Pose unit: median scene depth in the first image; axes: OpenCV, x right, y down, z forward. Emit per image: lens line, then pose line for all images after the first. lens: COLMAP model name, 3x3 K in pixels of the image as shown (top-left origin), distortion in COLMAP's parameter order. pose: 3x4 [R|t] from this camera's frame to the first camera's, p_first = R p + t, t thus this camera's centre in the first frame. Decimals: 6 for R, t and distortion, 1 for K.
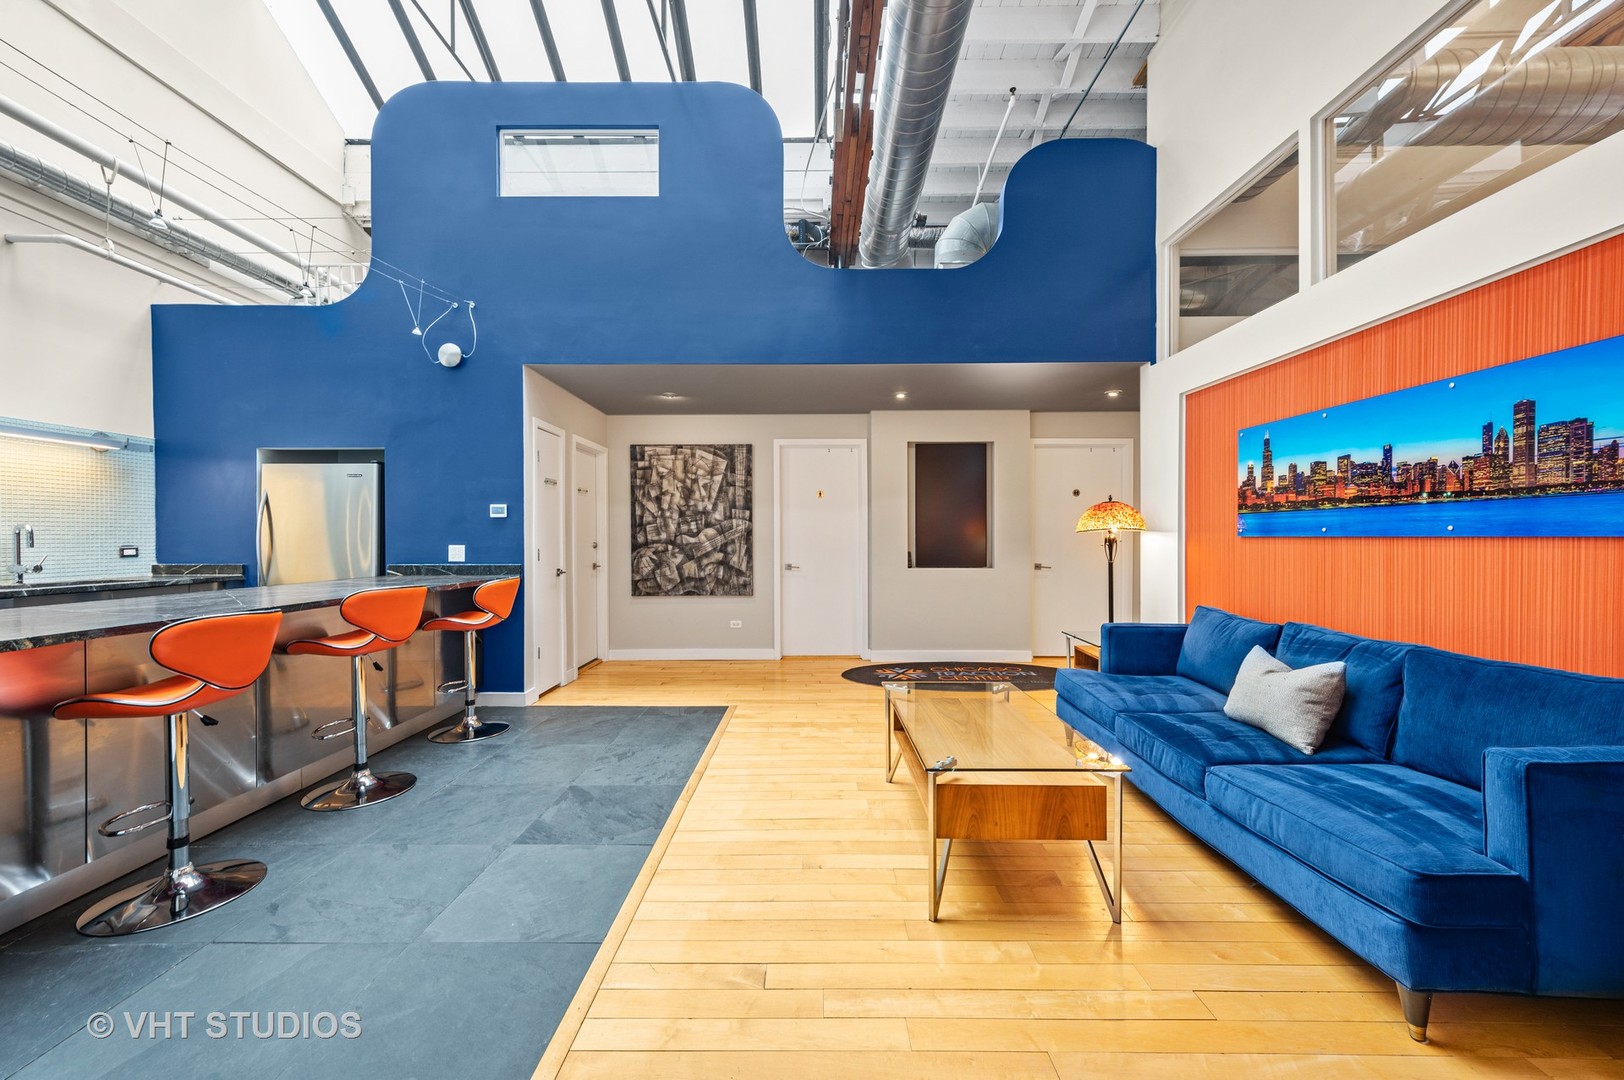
lens RADIAL K [[638.2, 0, 812.4], [0, 638.2, 540.4], [0, 0, 1]] dist [0.014876, -0.001092]
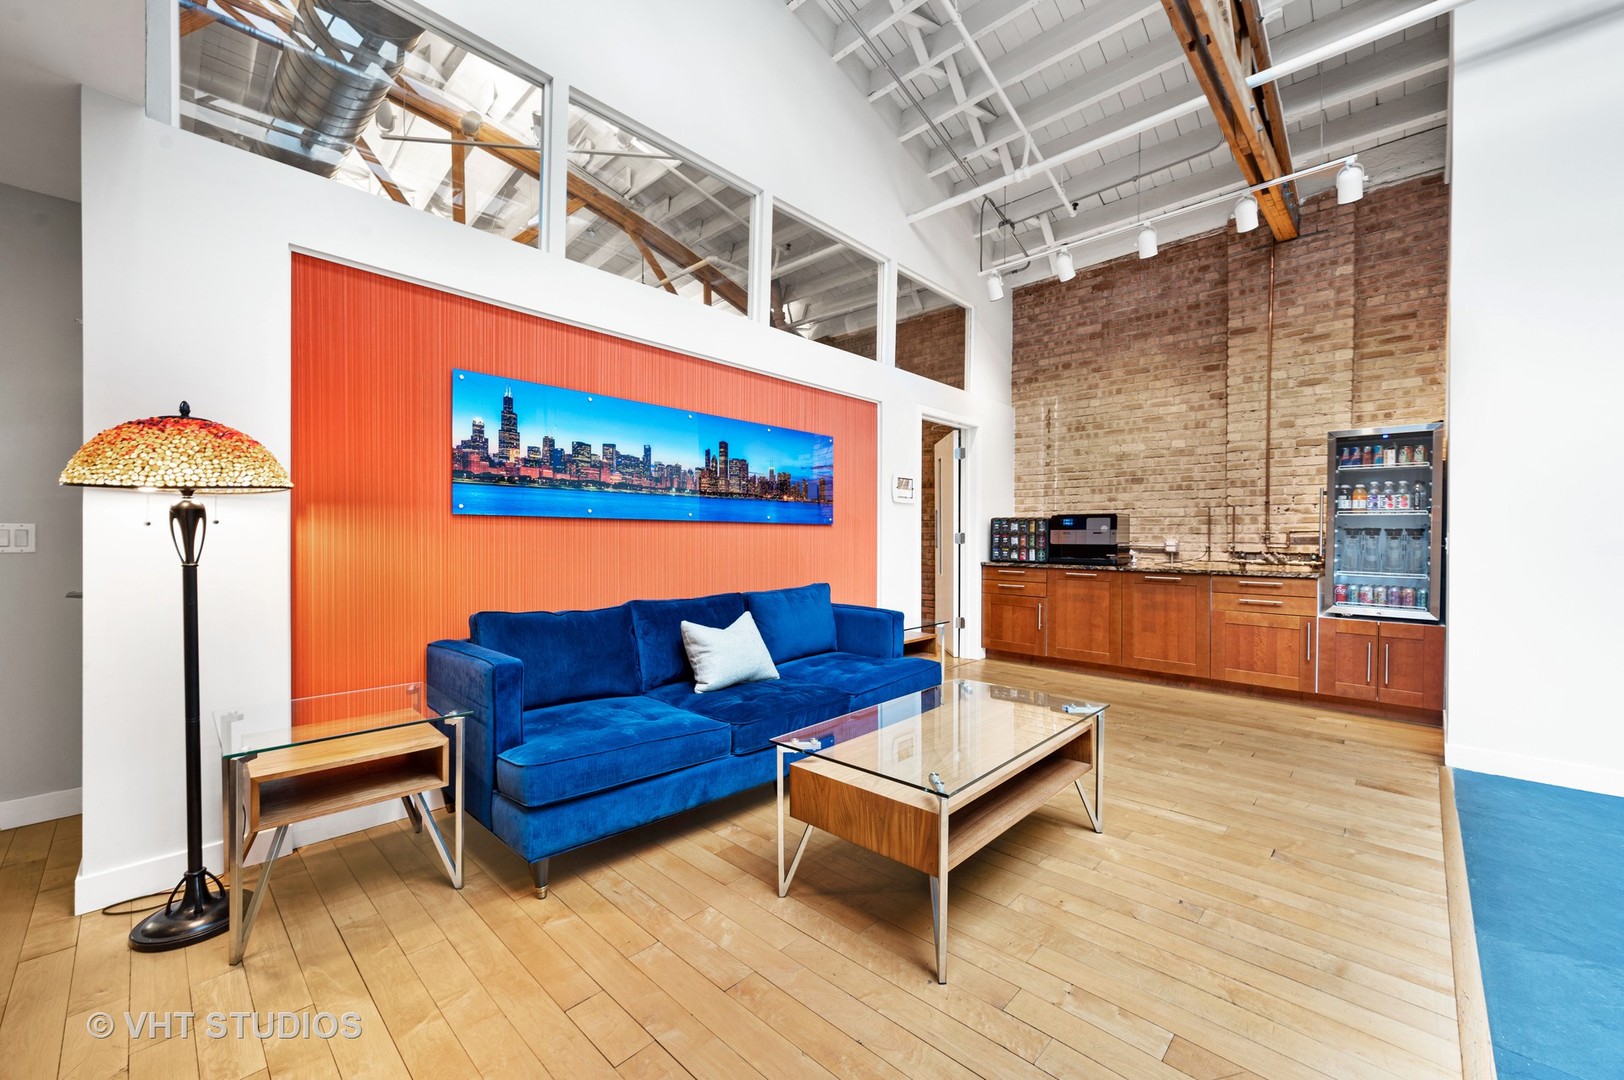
lens RADIAL K [[638.2, 0, 811.9], [0, 638.2, 545.4], [0, 0, 1]] dist [0.014876, -0.001092]
pose [[-0.732198, -0.002213, 0.681089, -0.160024], [0.007367, 0.999910, 0.011169, 0.030066], [-0.681052, 0.013196, -0.732116, 1.560237]]
